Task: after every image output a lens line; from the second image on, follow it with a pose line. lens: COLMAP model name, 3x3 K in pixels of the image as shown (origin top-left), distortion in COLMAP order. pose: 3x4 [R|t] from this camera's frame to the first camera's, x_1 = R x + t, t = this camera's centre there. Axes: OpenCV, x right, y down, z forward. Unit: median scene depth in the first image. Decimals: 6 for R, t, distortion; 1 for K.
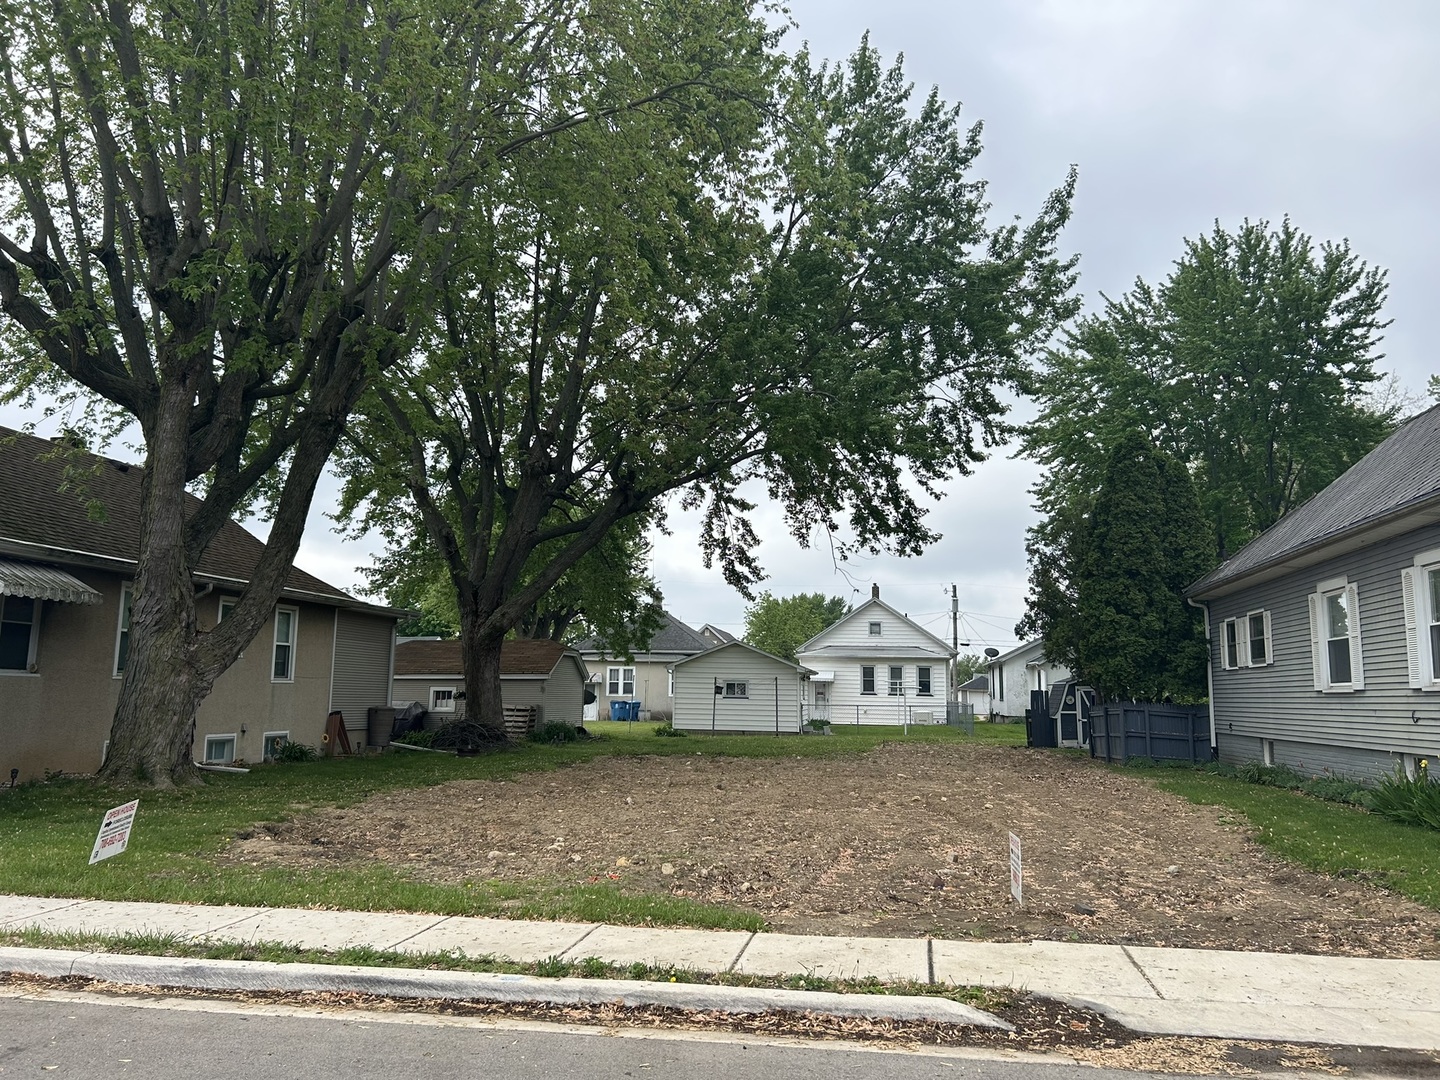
lens RADIAL K [[1084.9, 0, 712.6], [0, 1084.9, 526.0], [0, 0, 1]] dist [0.058631, -0.065321]
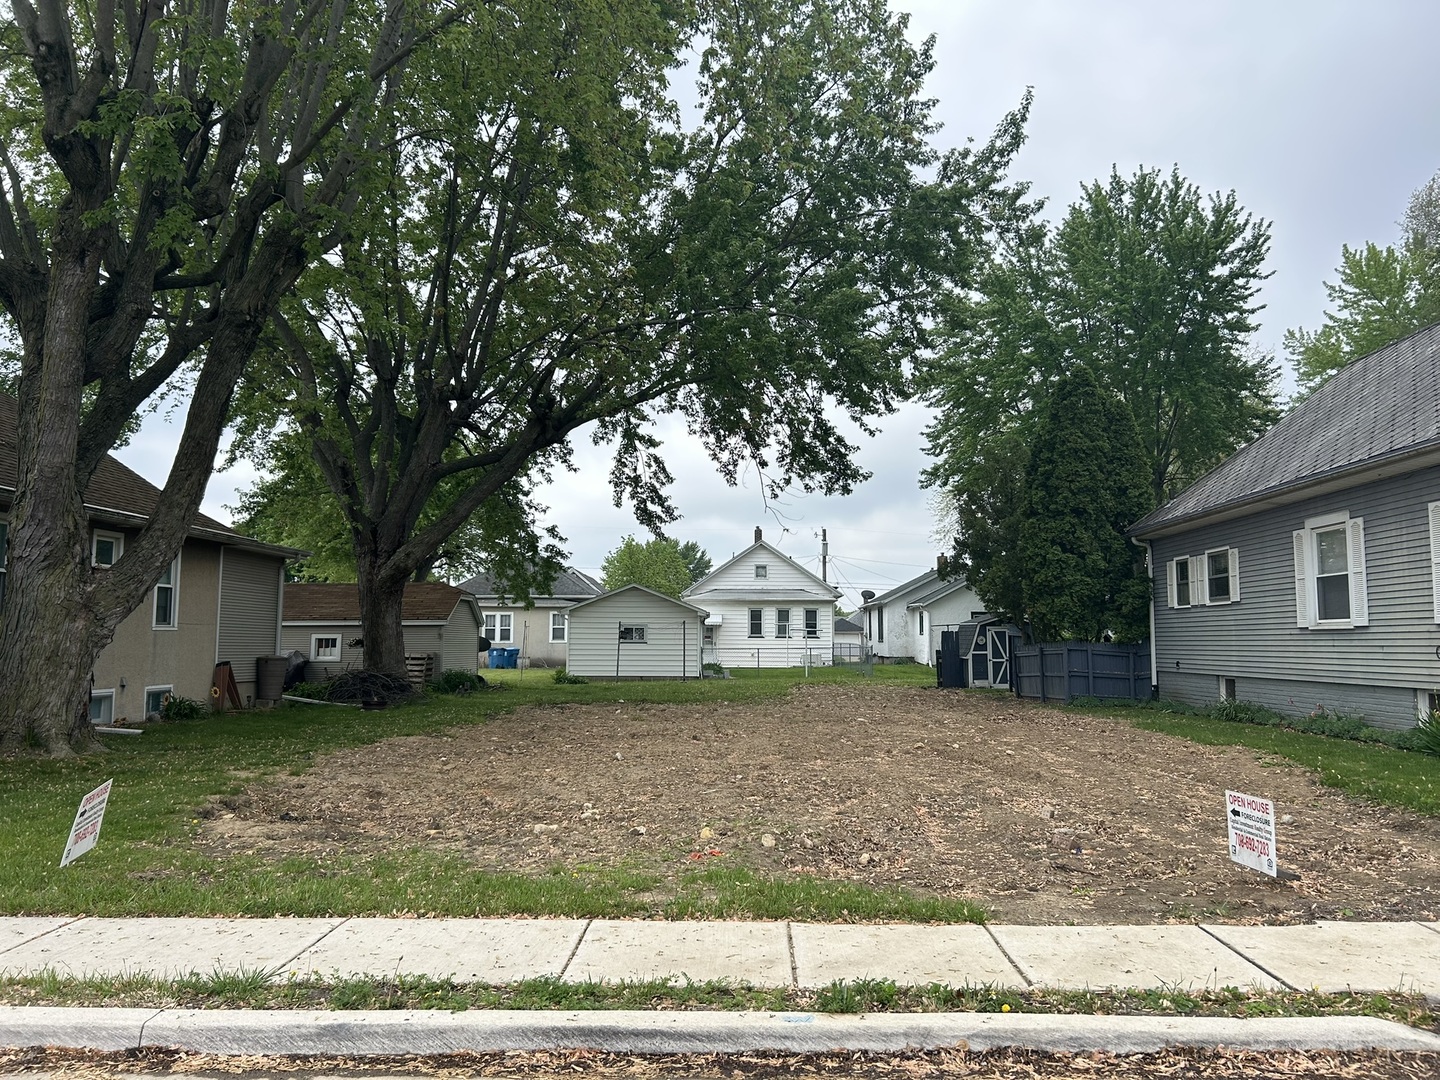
lens RADIAL K [[1084.9, 0, 712.3], [0, 1084.9, 526.5], [0, 0, 1]] dist [0.058631, -0.065321]
pose [[0.989104, 0.004824, 0.147139, -0.085954], [-0.012193, 0.998713, 0.049221, 0.011771], [-0.146712, -0.050479, 0.987890, 0.073517]]
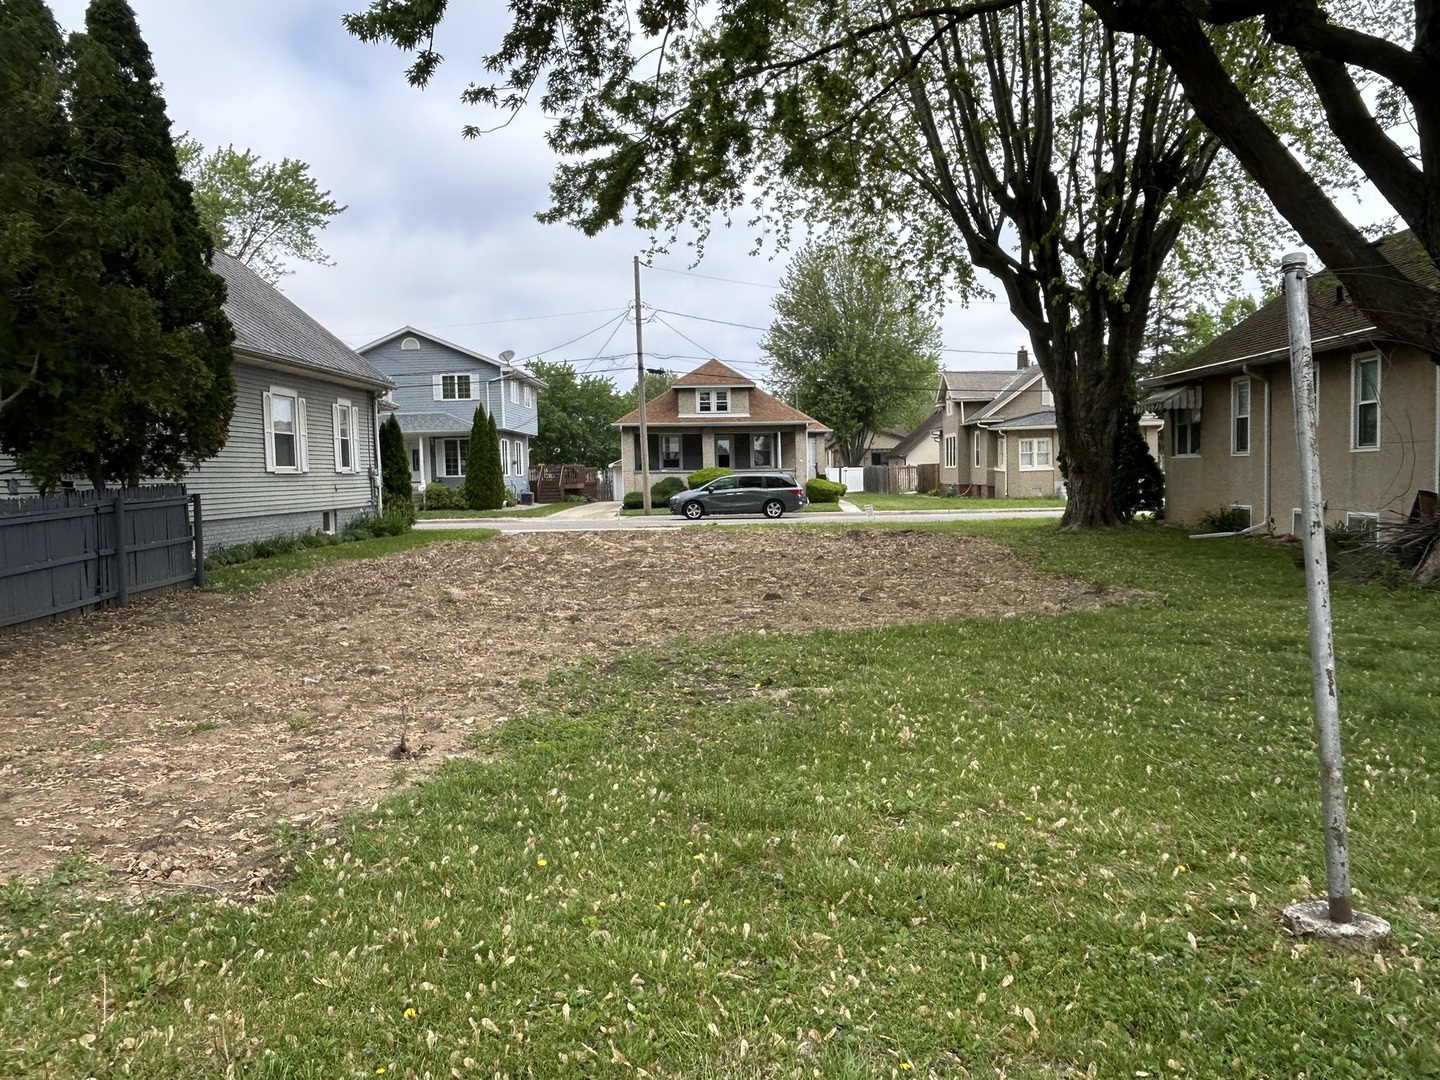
lens RADIAL K [[1084.9, 0, 716.5], [0, 1084.9, 557.6], [0, 0, 1]] dist [0.058631, -0.065321]
pose [[-0.987455, 0.017673, -0.156906, 0.178855], [0.030273, 0.996471, -0.078283, 0.252177], [0.154969, -0.082051, -0.984506, 1.606543]]
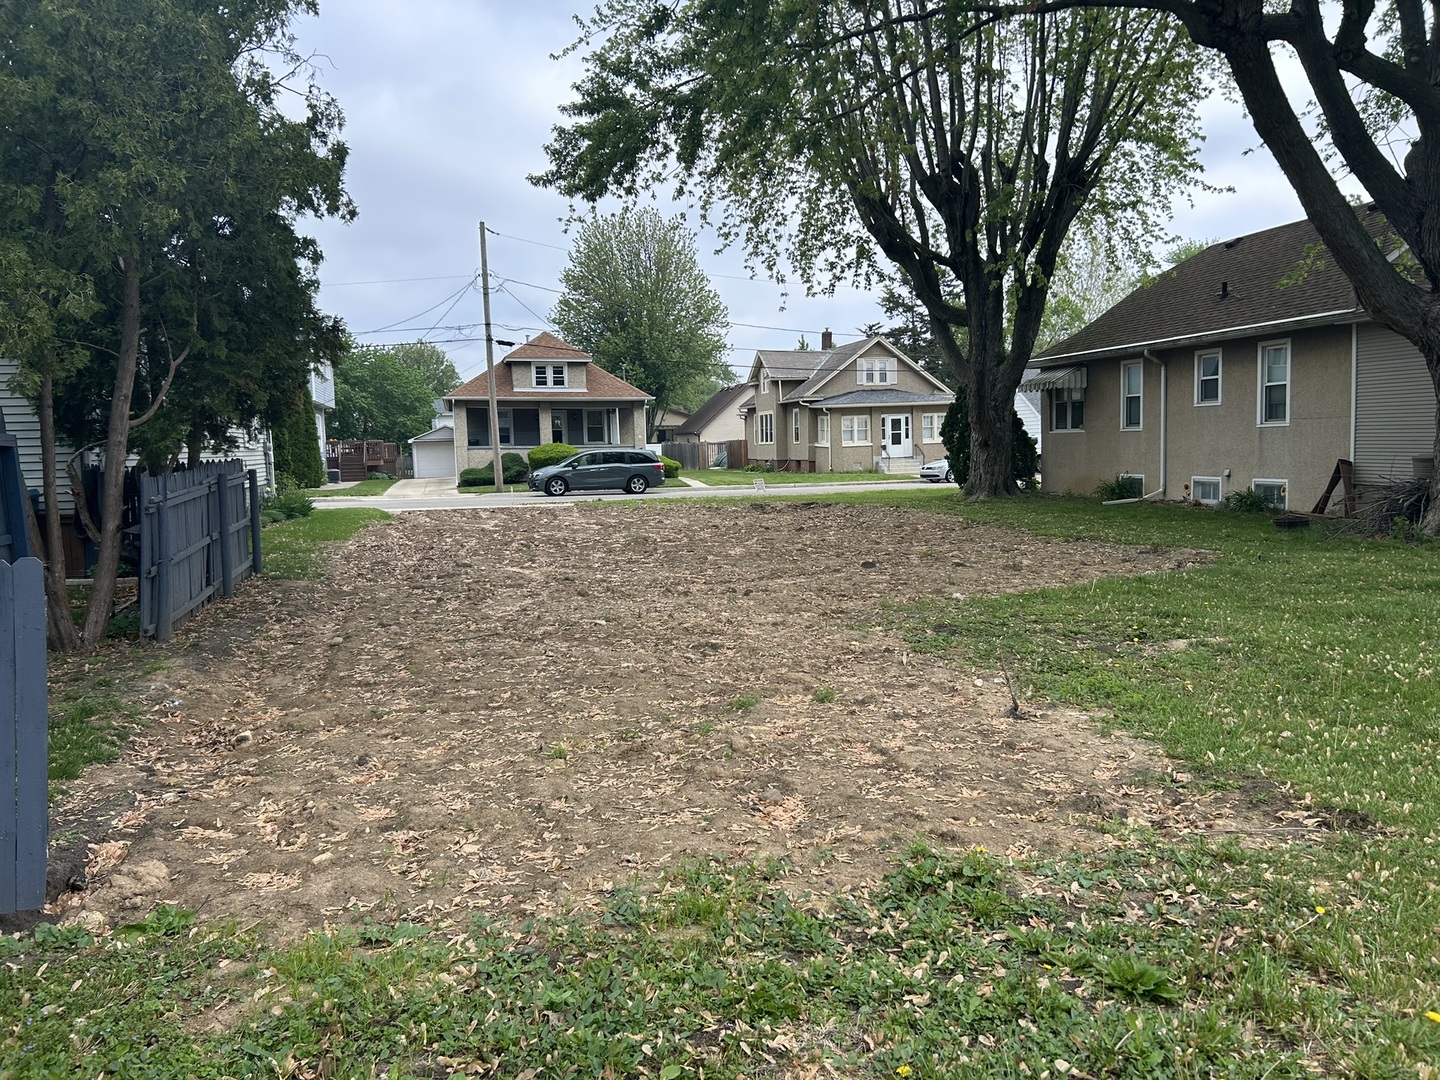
lens RADIAL K [[1084.9, 0, 737.8], [0, 1084.9, 546.1], [0, 0, 1]] dist [0.058631, -0.065321]
pose [[-0.909110, 0.044635, -0.414159, 0.371740], [0.073352, 0.995860, -0.053687, 0.245117], [0.410048, -0.079187, -0.908620, 1.554101]]
